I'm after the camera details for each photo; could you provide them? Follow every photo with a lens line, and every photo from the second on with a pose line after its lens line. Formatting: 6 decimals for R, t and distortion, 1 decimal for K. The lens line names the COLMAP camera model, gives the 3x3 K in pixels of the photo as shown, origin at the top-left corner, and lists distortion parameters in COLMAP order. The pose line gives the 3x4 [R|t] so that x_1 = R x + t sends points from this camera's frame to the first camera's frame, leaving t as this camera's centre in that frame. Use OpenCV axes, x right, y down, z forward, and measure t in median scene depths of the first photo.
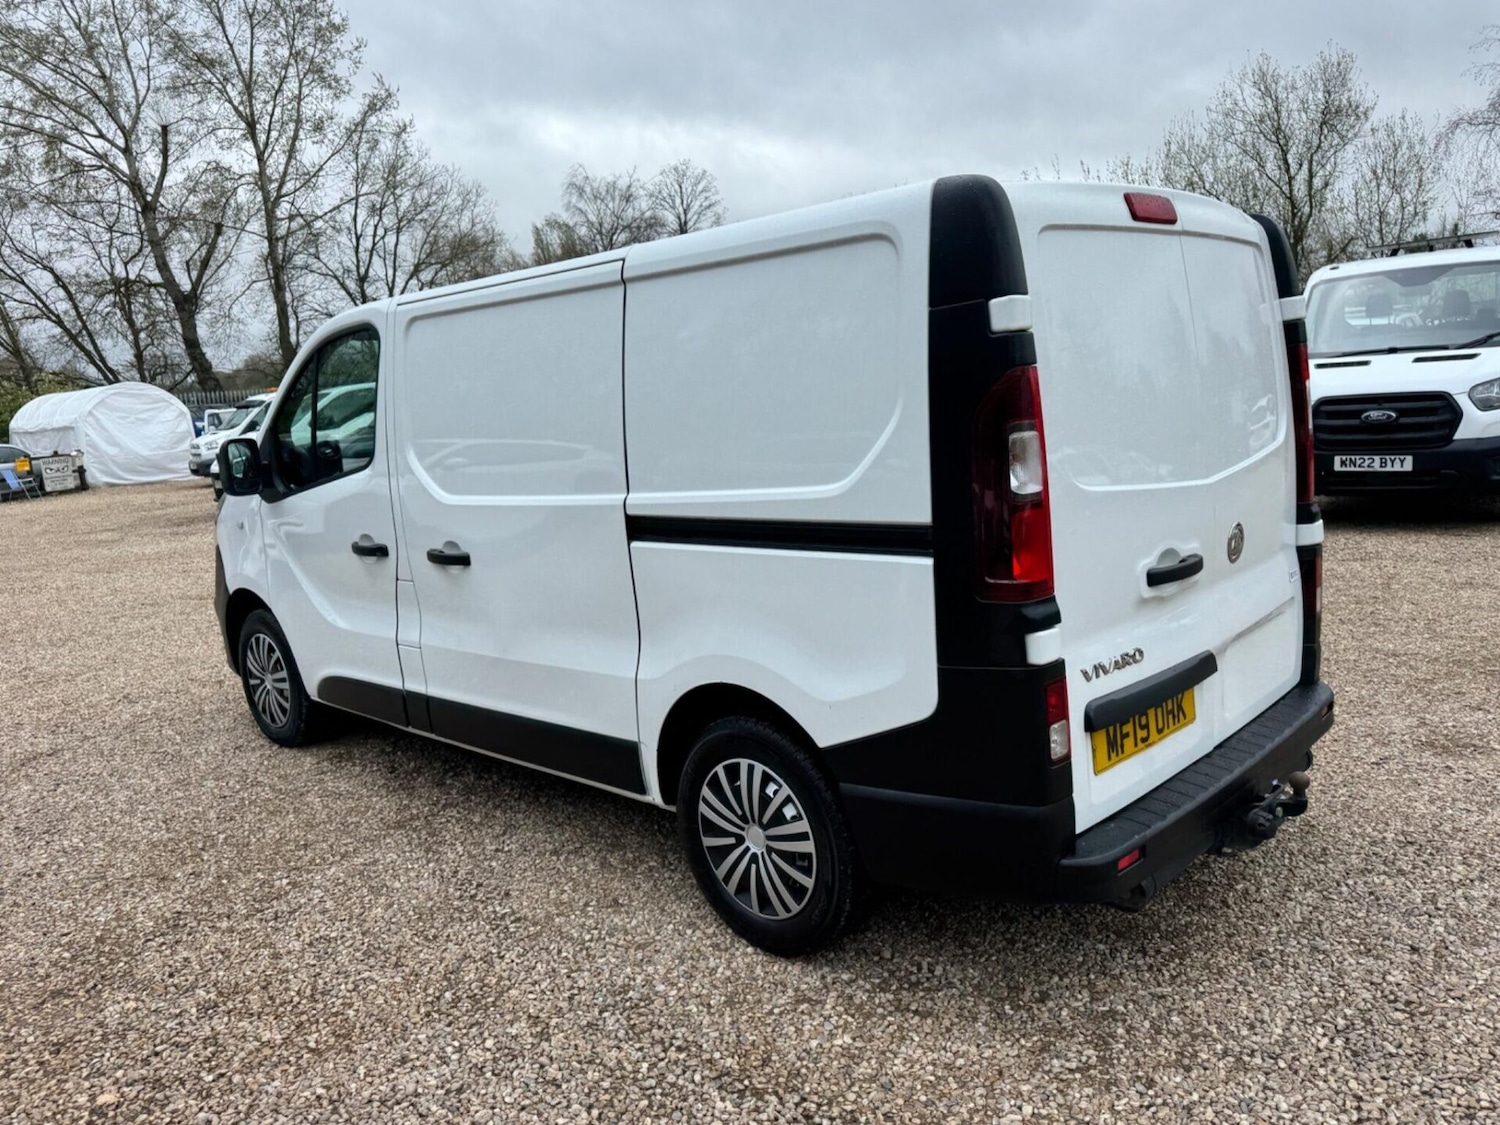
lens RADIAL K [[1118.3, 0, 737.0], [0, 1118.3, 564.4], [0, 0, 1]] dist [0.040191, -0.047227]
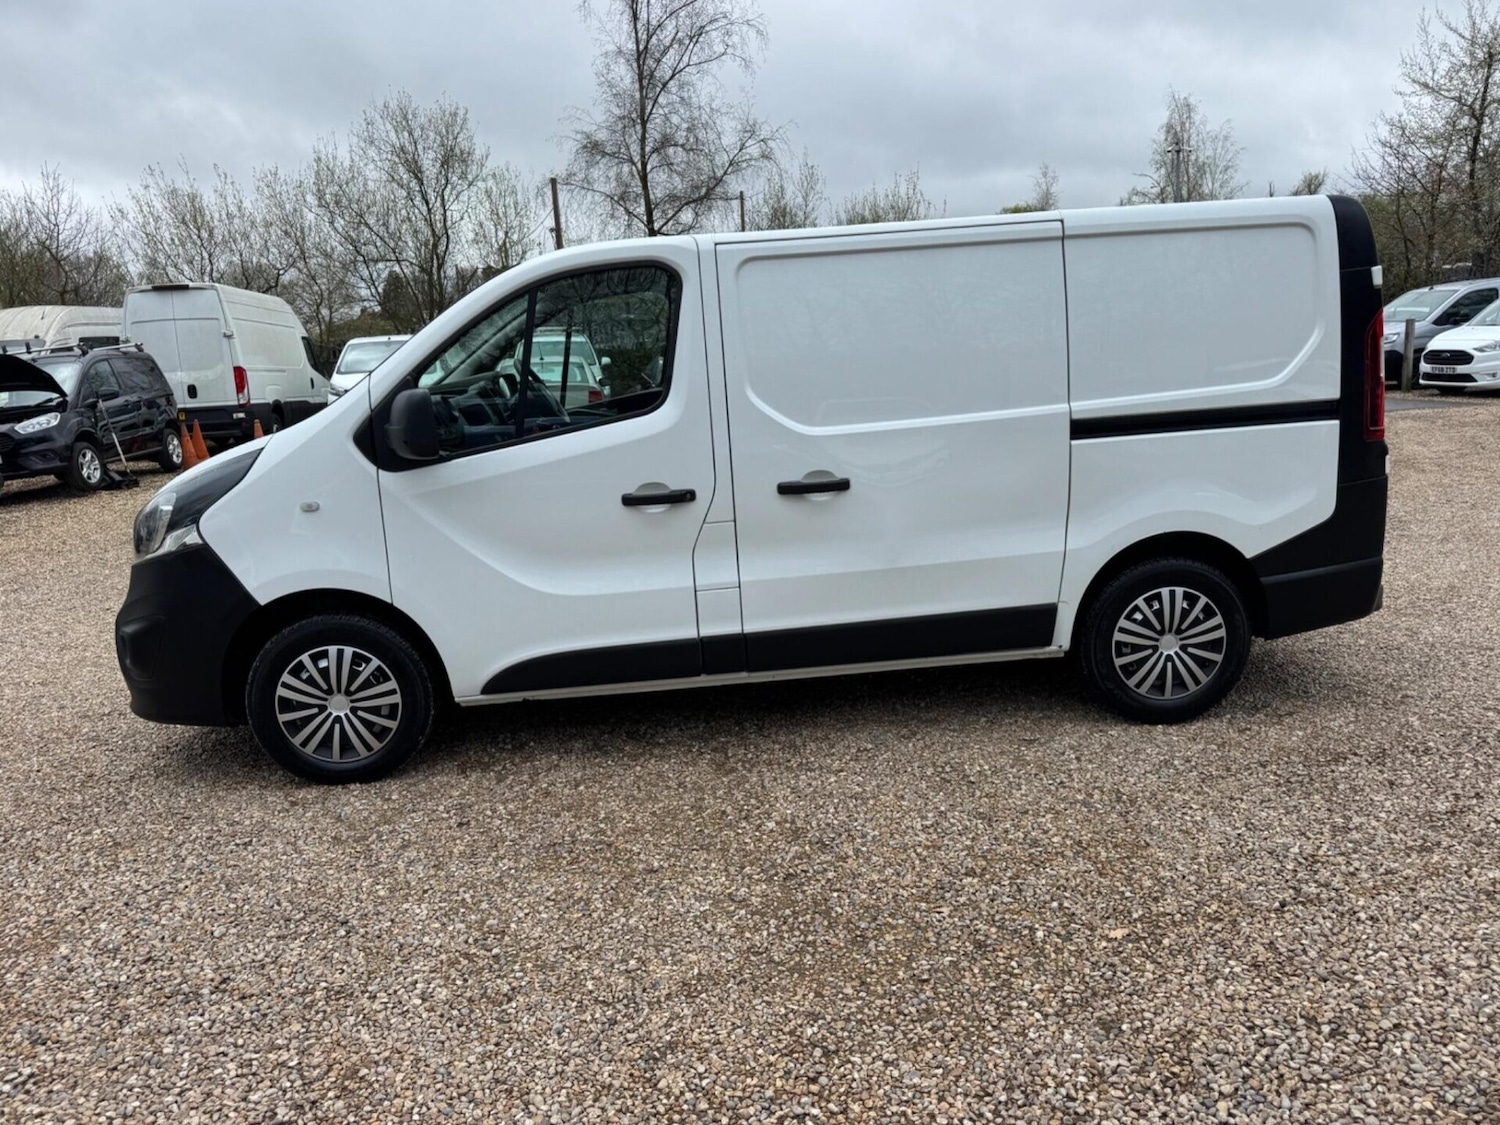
lens RADIAL K [[1118.3, 0, 743.2], [0, 1118.3, 563.5], [0, 0, 1]] dist [0.040191, -0.047227]
pose [[0.662005, -0.115472, 0.740551, -1.101640], [0.130894, 0.990688, 0.037464, 0.018068], [-0.737981, 0.072133, 0.670955, 0.352899]]
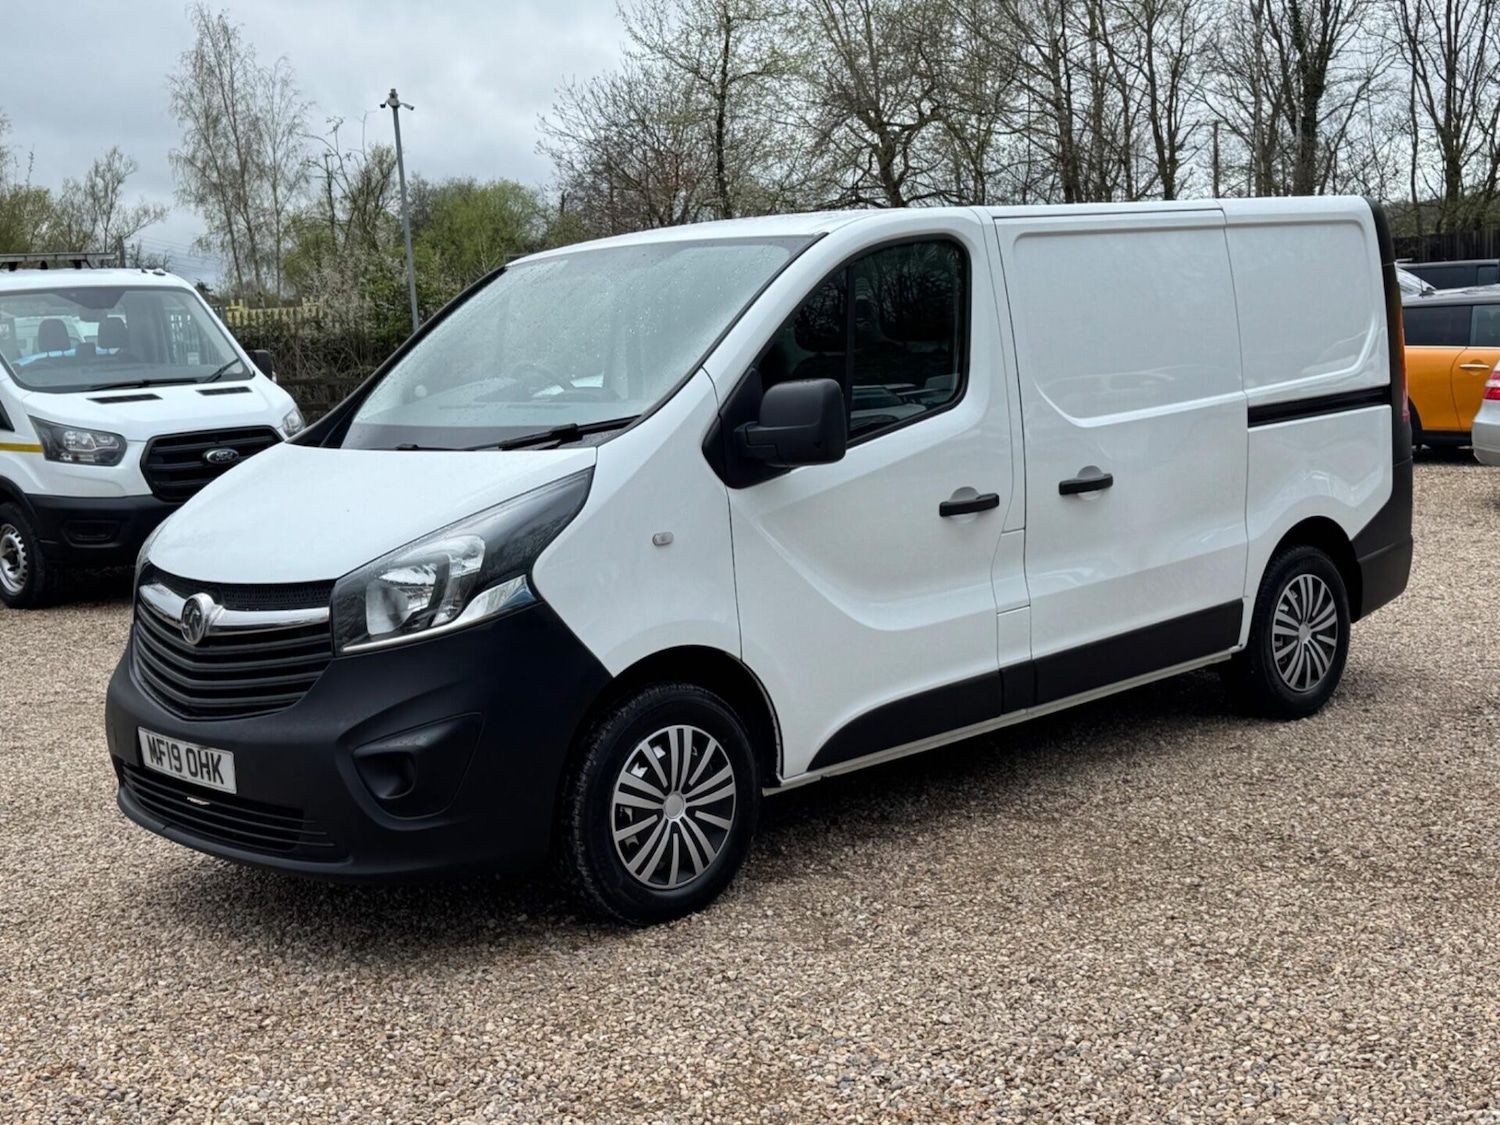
lens RADIAL K [[1915.2, 0, 763.2], [0, 1915.2, 562.8], [0, 0, 1]] dist [0.093599, 0.000000]
pose [[0.050665, -0.060499, 0.996882, -1.921316], [0.215078, 0.975403, 0.048265, -0.079767], [-0.975282, 0.211962, 0.062431, 1.193084]]
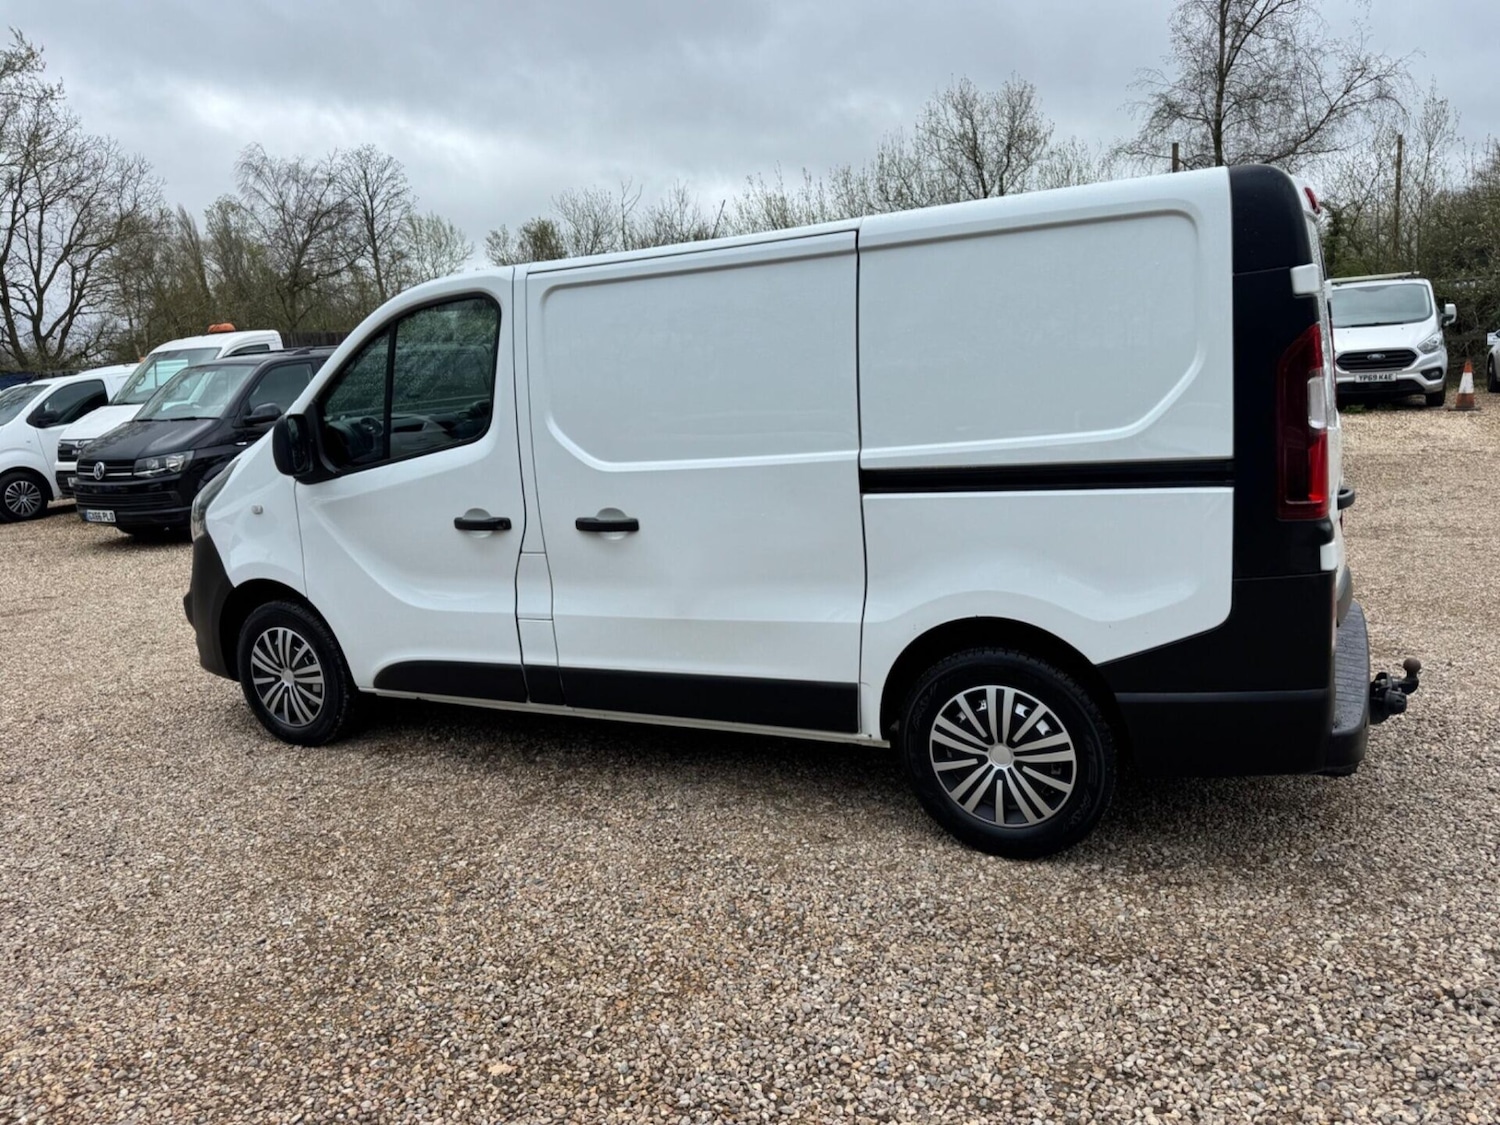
lens RADIAL K [[1118.3, 0, 738.0], [0, 1118.3, 561.3], [0, 0, 1]] dist [0.040191, -0.047227]
pose [[0.960839, -0.045935, 0.273273, -0.424178], [0.046327, 0.998914, 0.005020, 0.027570], [-0.273207, 0.007836, 0.961923, 0.001289]]
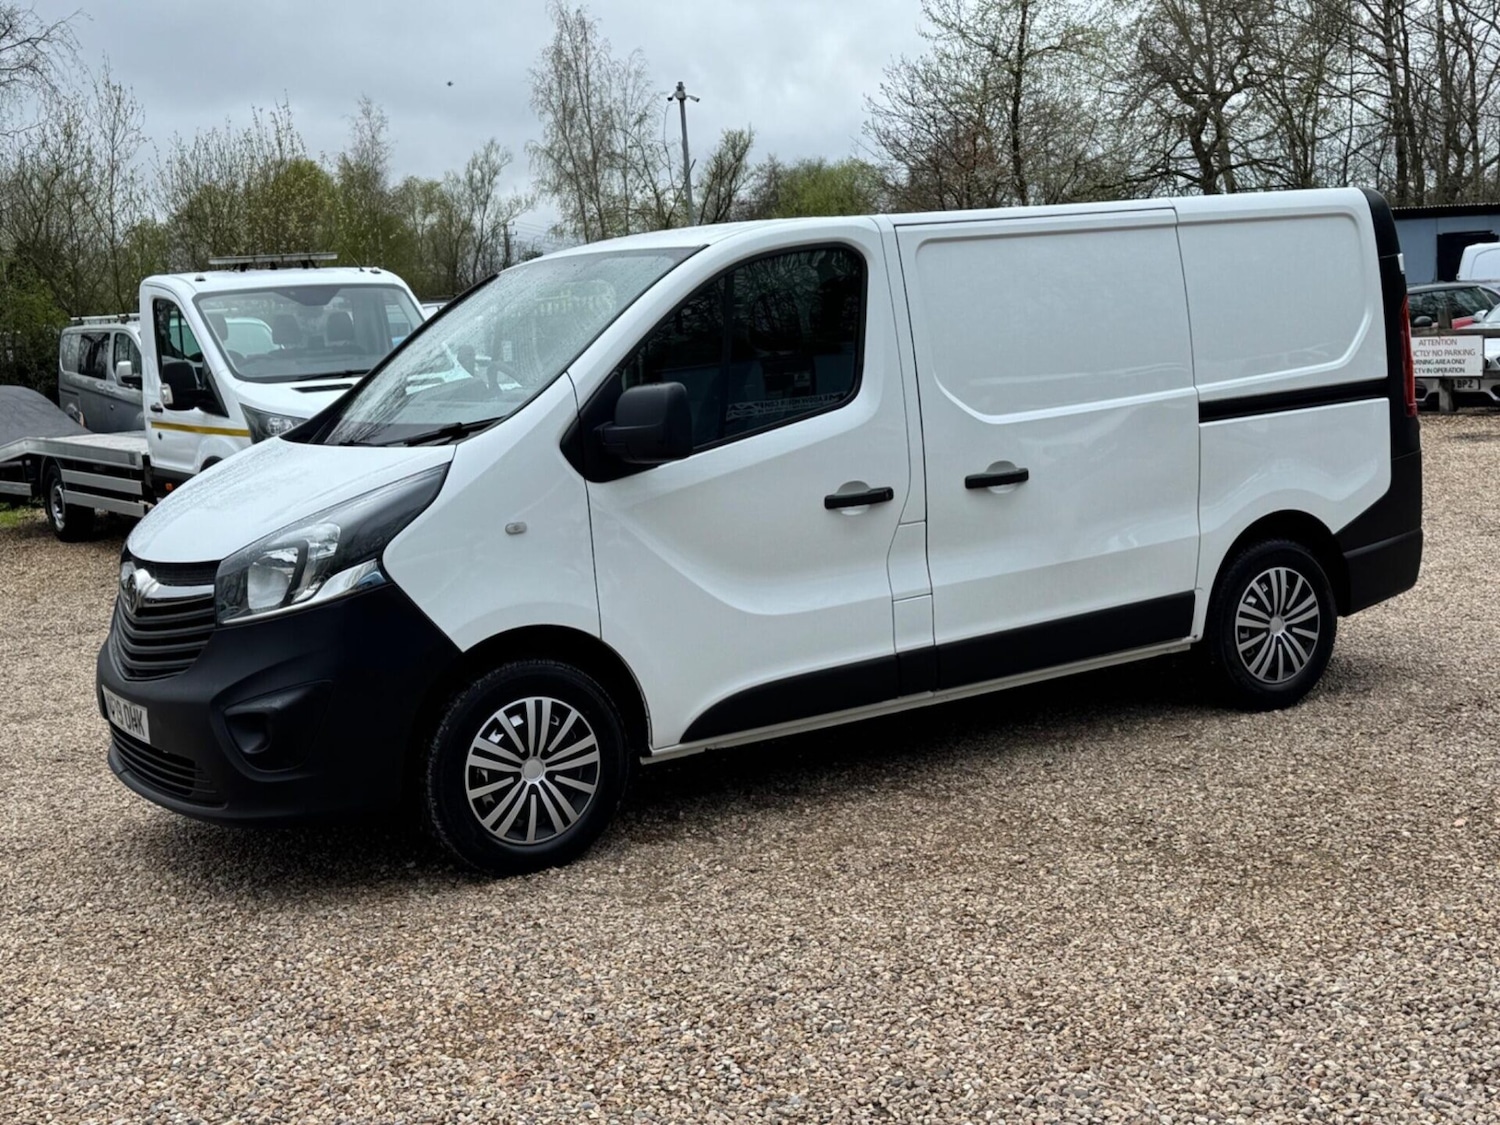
lens RADIAL K [[1915.2, 0, 750.6], [0, 1915.2, 565.6], [0, 0, 1]] dist [0.093599, 0.000000]
pose [[0.245769, -0.072110, 0.966643, -1.980330], [0.207572, 0.978012, 0.020184, -0.010683], [-0.946843, 0.195687, 0.255333, 0.797397]]
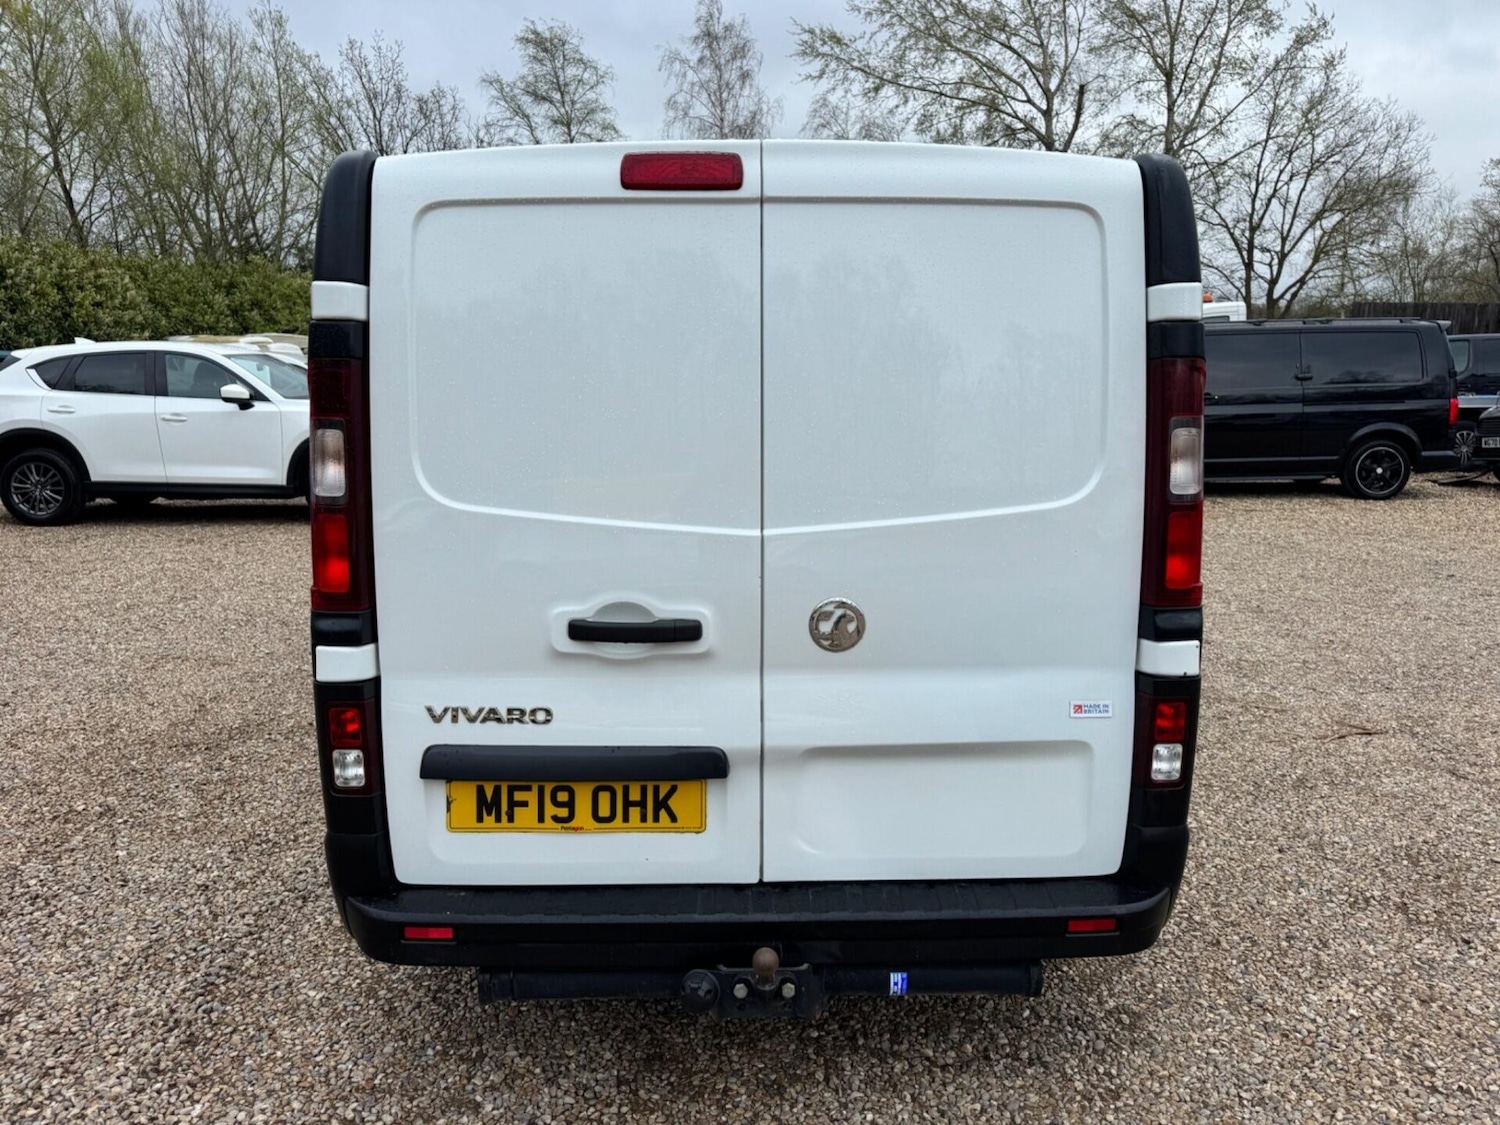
lens RADIAL K [[1118.3, 0, 743.6], [0, 1118.3, 551.1], [0, 0, 1]] dist [0.040191, -0.047227]
pose [[0.711570, 0.183435, -0.678247, 0.710056], [-0.162144, 0.982134, 0.095513, -0.101591], [0.683650, 0.042009, 0.728600, 0.346724]]
